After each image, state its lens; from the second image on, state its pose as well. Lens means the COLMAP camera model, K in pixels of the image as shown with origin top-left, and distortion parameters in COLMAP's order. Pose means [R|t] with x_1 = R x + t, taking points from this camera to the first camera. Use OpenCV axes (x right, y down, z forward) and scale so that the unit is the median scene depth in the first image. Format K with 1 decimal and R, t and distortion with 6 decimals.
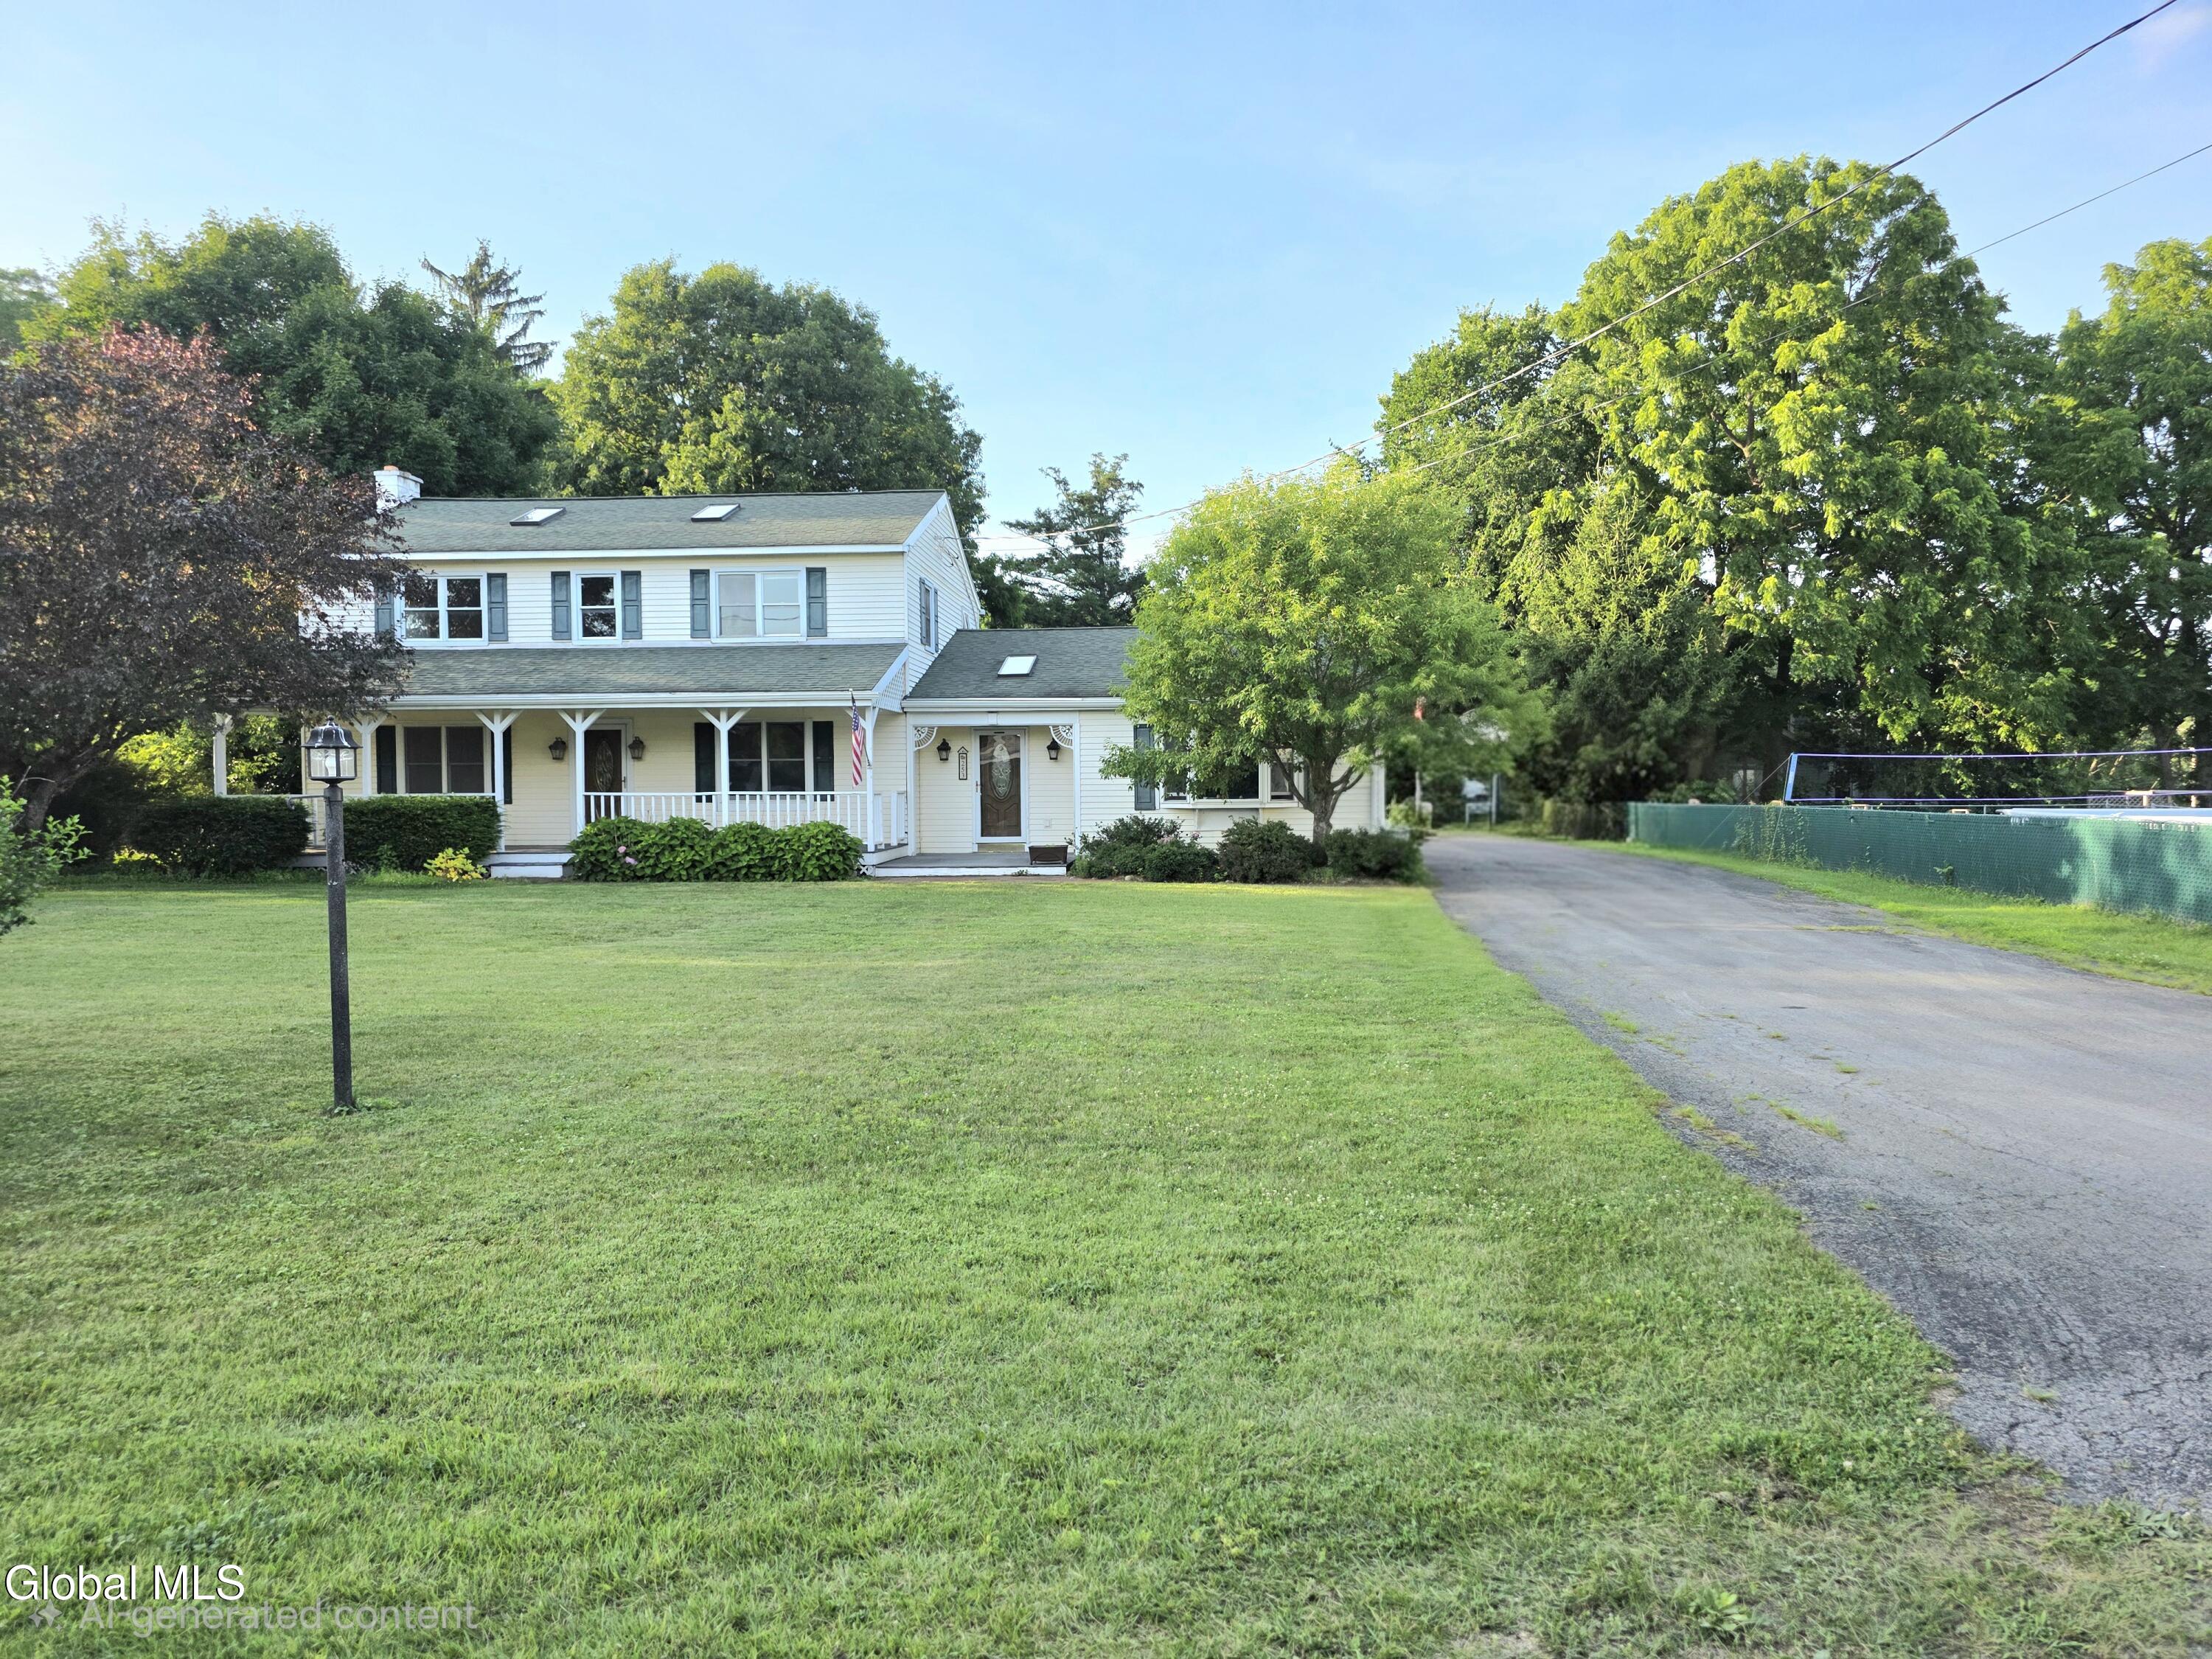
lens RADIAL K [[1495.3, 0, 1121.7], [0, 1495.3, 882.7], [0, 0, 1]] dist [0.041262, -0.055090]
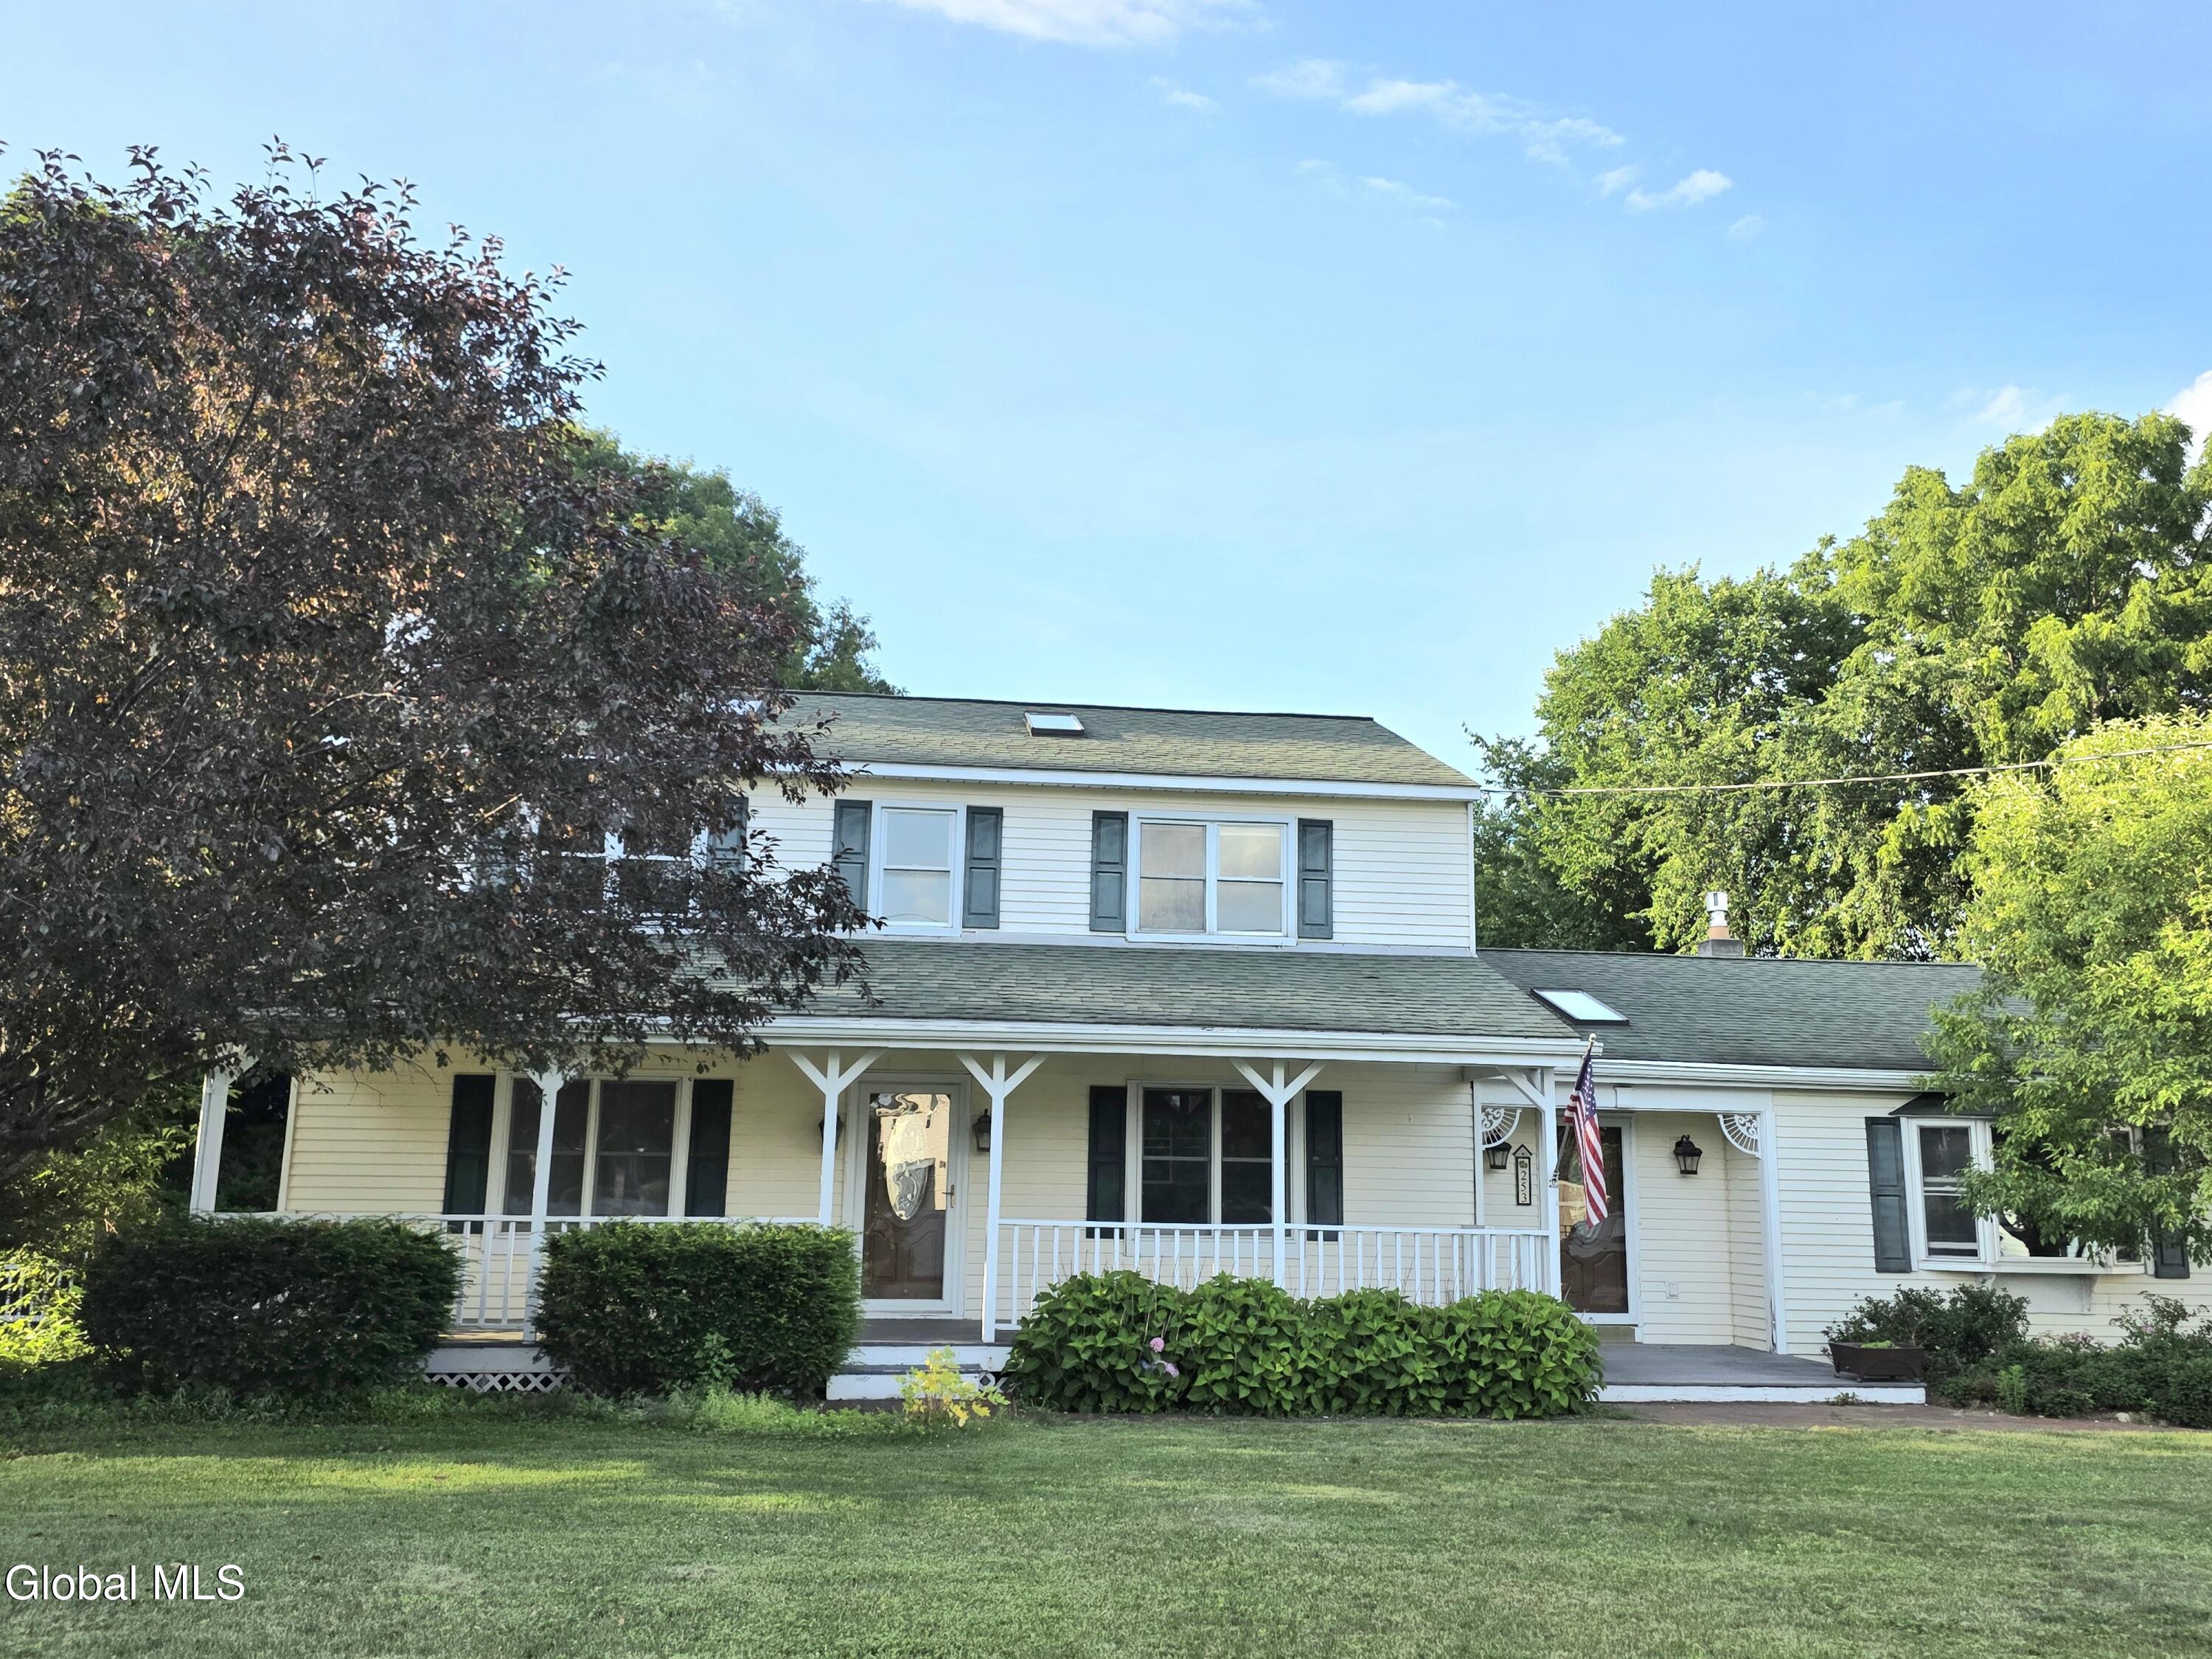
lens RADIAL K [[1941.2, 0, 1112.7], [0, 1941.2, 801.7], [0, 0, 1]] dist [0.041325, -0.028798]
pose [[0.978727, 0.064765, 0.194675, -0.420755], [-0.011977, 0.965286, -0.260919, -0.023773], [-0.204815, 0.253037, 0.945528, 0.317346]]
